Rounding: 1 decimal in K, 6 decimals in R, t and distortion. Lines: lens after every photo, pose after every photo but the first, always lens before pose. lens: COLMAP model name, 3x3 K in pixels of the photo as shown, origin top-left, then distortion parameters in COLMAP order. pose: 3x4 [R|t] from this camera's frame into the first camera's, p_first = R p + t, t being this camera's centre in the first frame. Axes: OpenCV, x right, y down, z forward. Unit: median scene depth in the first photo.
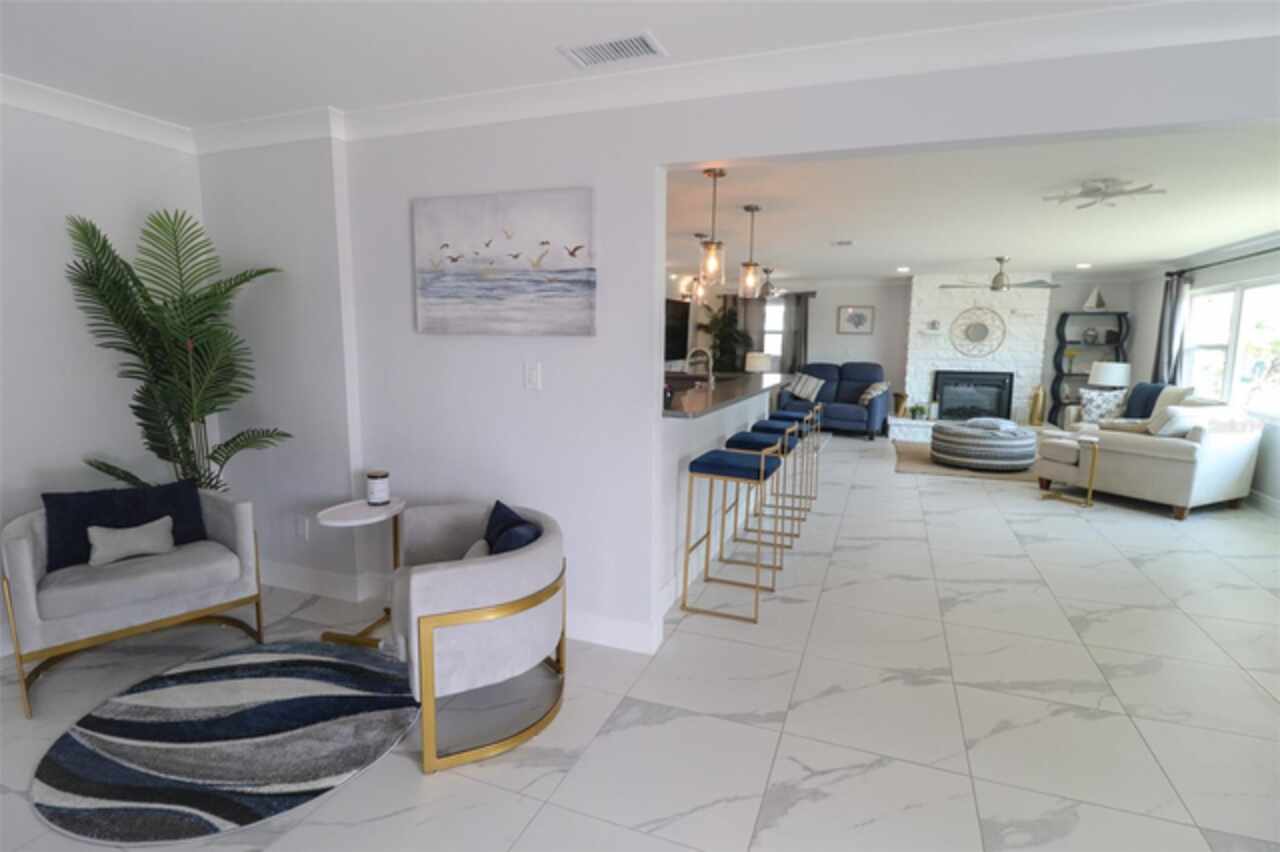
lens RADIAL K [[620.0, 0, 645.6], [0, 620.0, 423.1], [0, 0, 1]] dist [0.000617, -0.013092]
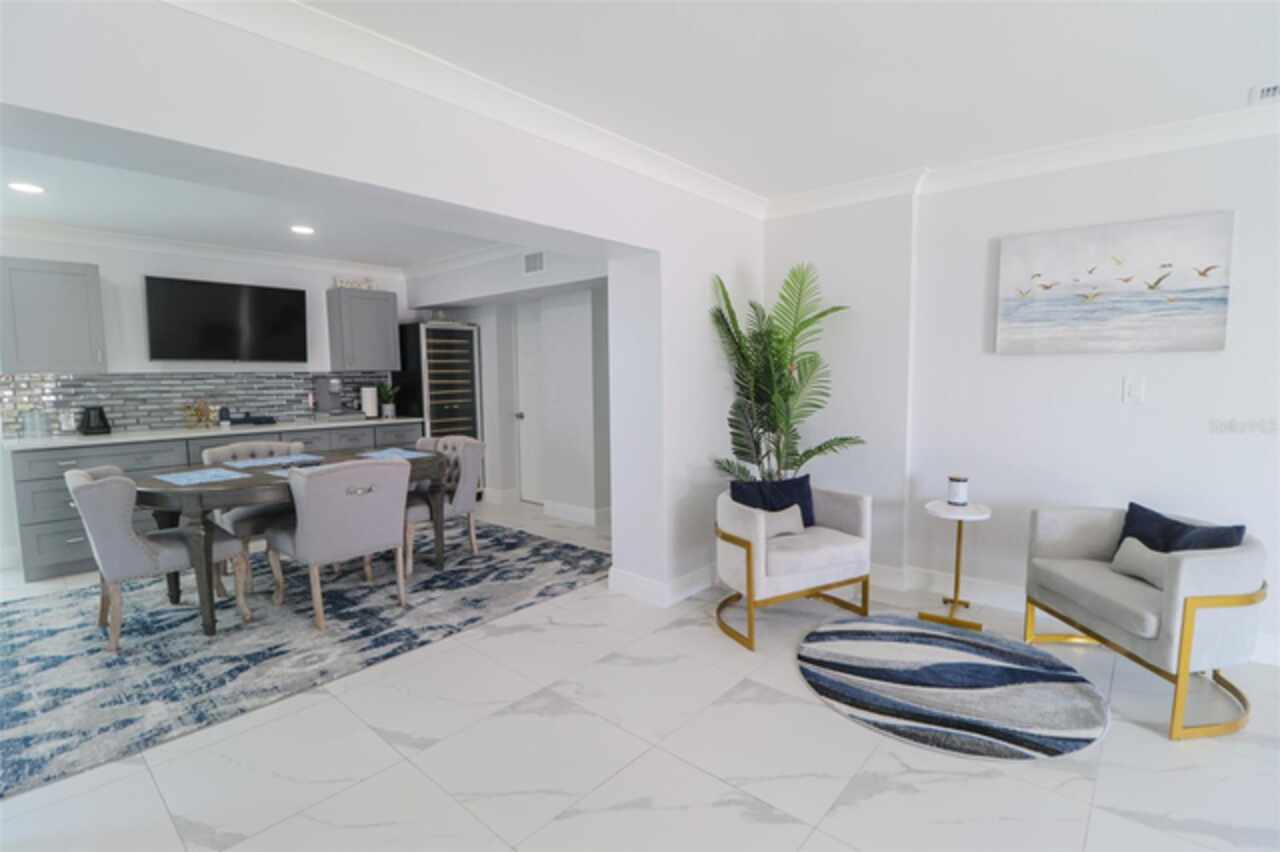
lens RADIAL K [[588.5, 0, 649.1], [0, 588.5, 425.8], [0, 0, 1]] dist [0.000973, -0.012674]
pose [[0.942206, 0.007283, -0.334955, -0.602423], [-0.023508, 0.998737, -0.044412, 0.047474], [0.334208, 0.049719, 0.941187, -0.214544]]
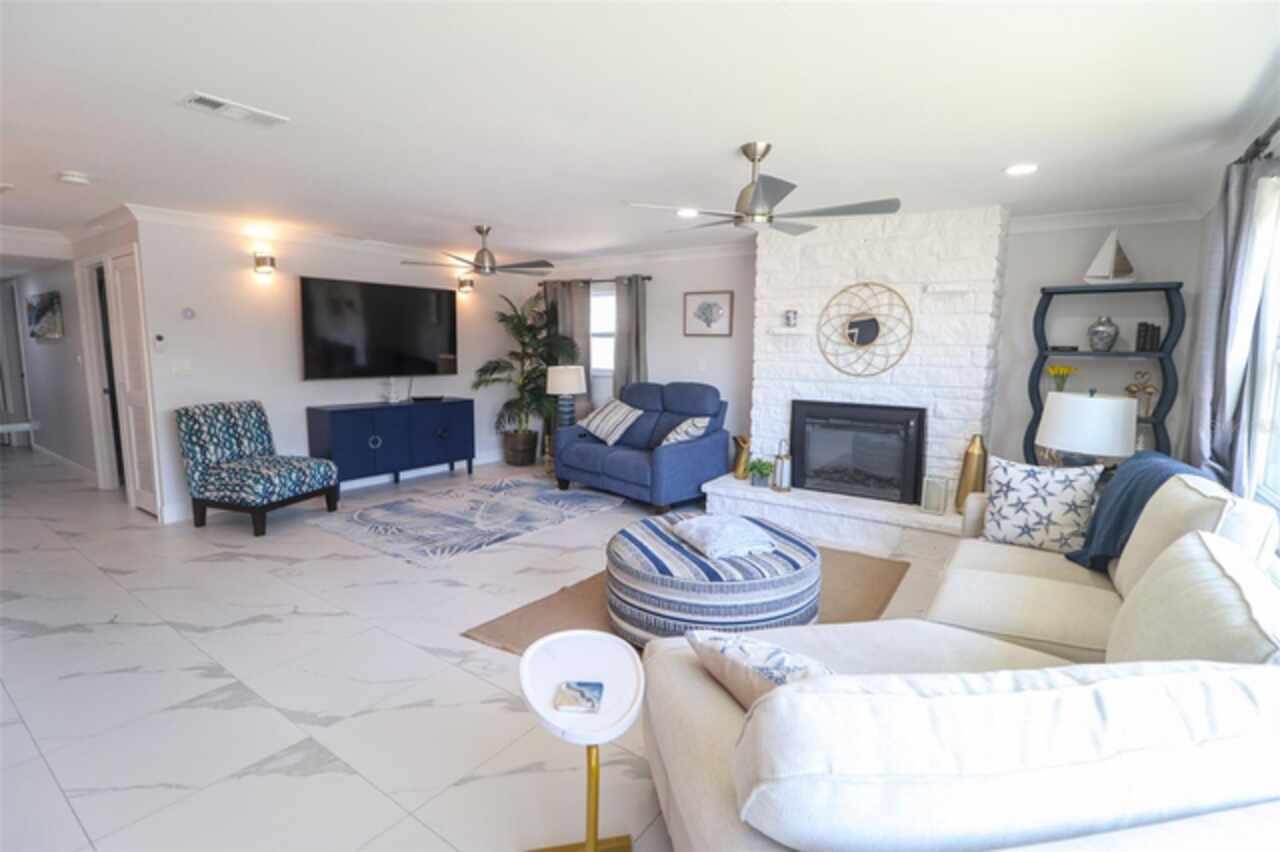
lens RADIAL K [[596.0, 0, 650.0], [0, 596.0, 429.6], [0, 0, 1]] dist [0.003086, -0.013345]
pose [[0.974470, 0.032149, -0.222203, 1.381925], [-0.033106, 0.999452, -0.000584, -0.160726], [0.222063, 0.007925, 0.975000, 1.349171]]
